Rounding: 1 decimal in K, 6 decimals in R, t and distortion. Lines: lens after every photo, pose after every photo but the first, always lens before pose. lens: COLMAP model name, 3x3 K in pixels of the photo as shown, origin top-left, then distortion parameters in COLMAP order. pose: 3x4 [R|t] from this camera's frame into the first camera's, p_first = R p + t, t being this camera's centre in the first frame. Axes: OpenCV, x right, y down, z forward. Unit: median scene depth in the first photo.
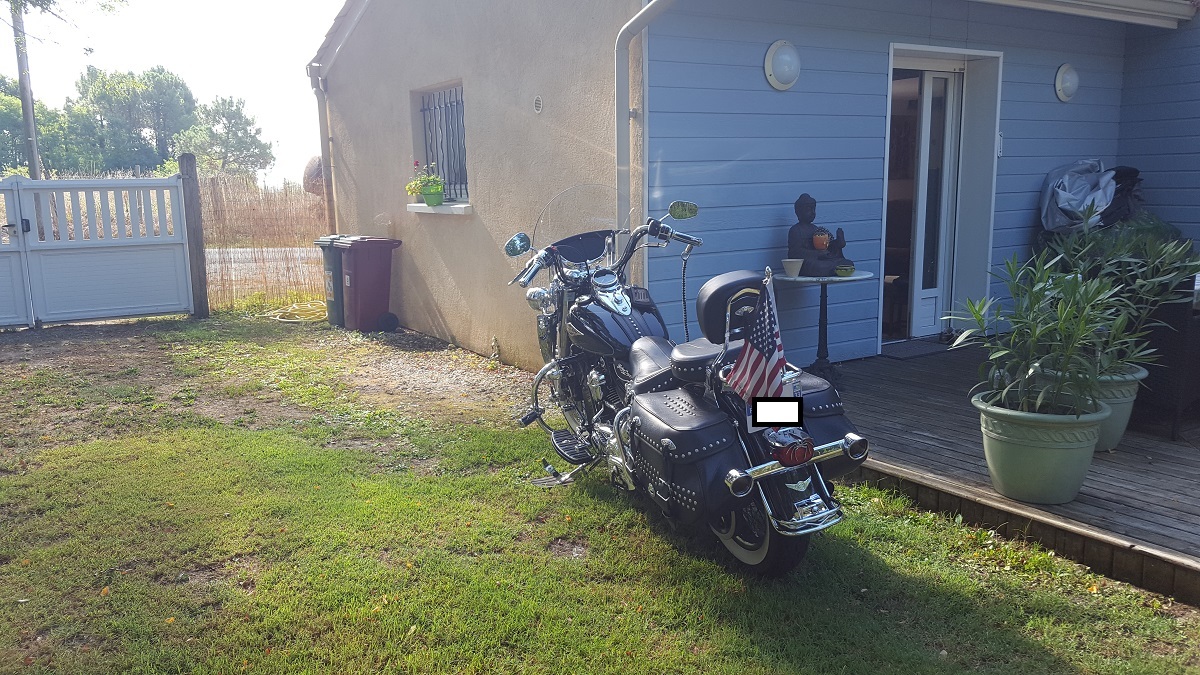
lens RADIAL K [[921.1, 0, 581.9], [0, 921.1, 341.1], [0, 0, 1]] dist [0.108732, -0.213839]
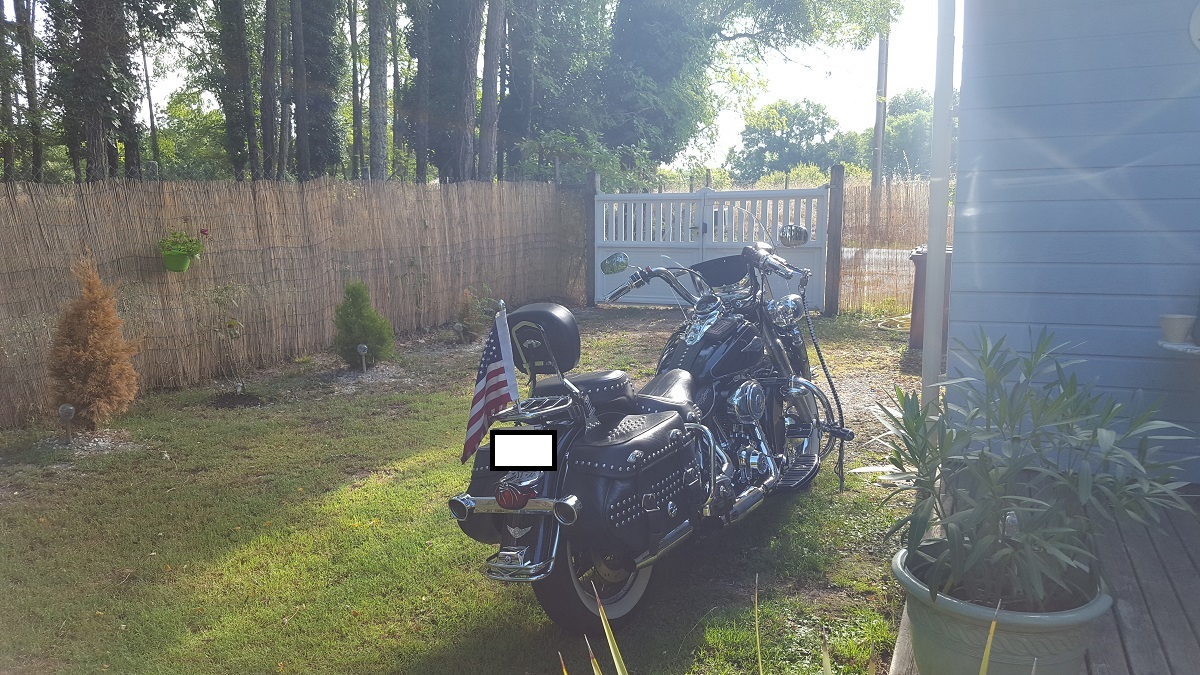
lens RADIAL K [[921.1, 0, 581.9], [0, 921.1, 341.1], [0, 0, 1]] dist [0.108732, -0.213839]
pose [[0.519823, 0.133470, -0.843783, 0.594245], [-0.131025, 0.988489, 0.075640, -0.067255], [0.844166, 0.071238, 0.531327, 0.307282]]
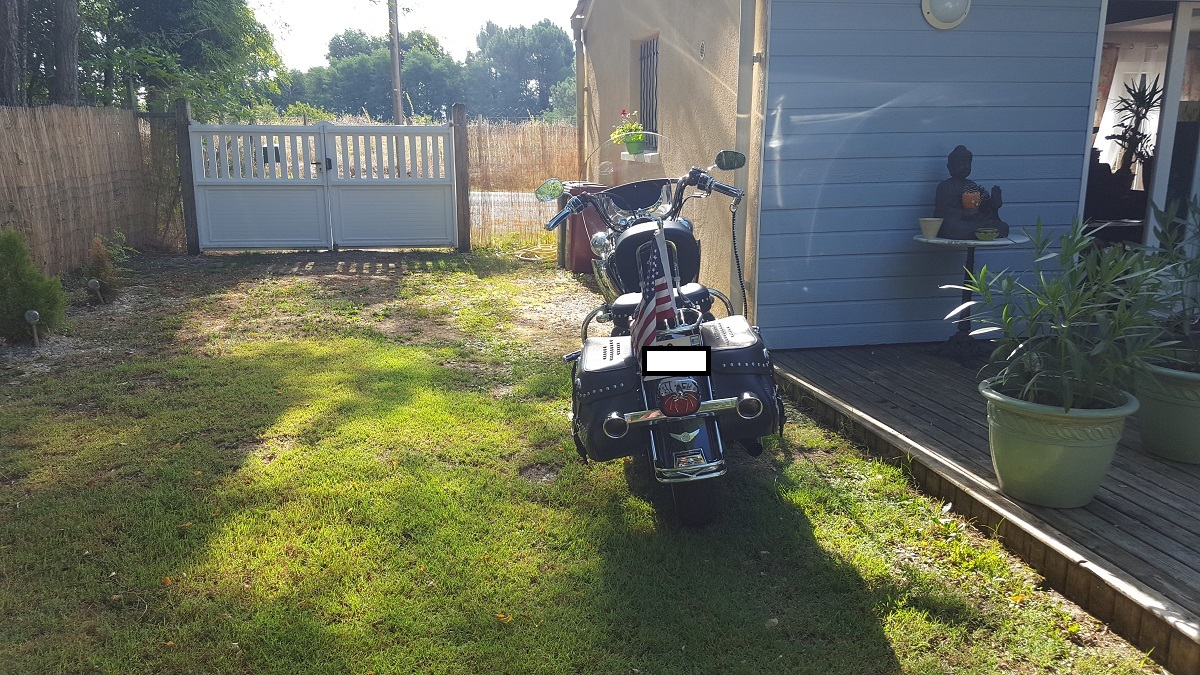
lens RADIAL K [[920.2, 0, 577.3], [0, 920.2, 366.2], [0, 0, 1]] dist [0.107422, -0.224997]
pose [[0.918515, 0.106723, -0.380709, 0.284688], [-0.076821, 0.992704, 0.092939, -0.002952], [0.387850, -0.056119, 0.920012, 0.018474]]
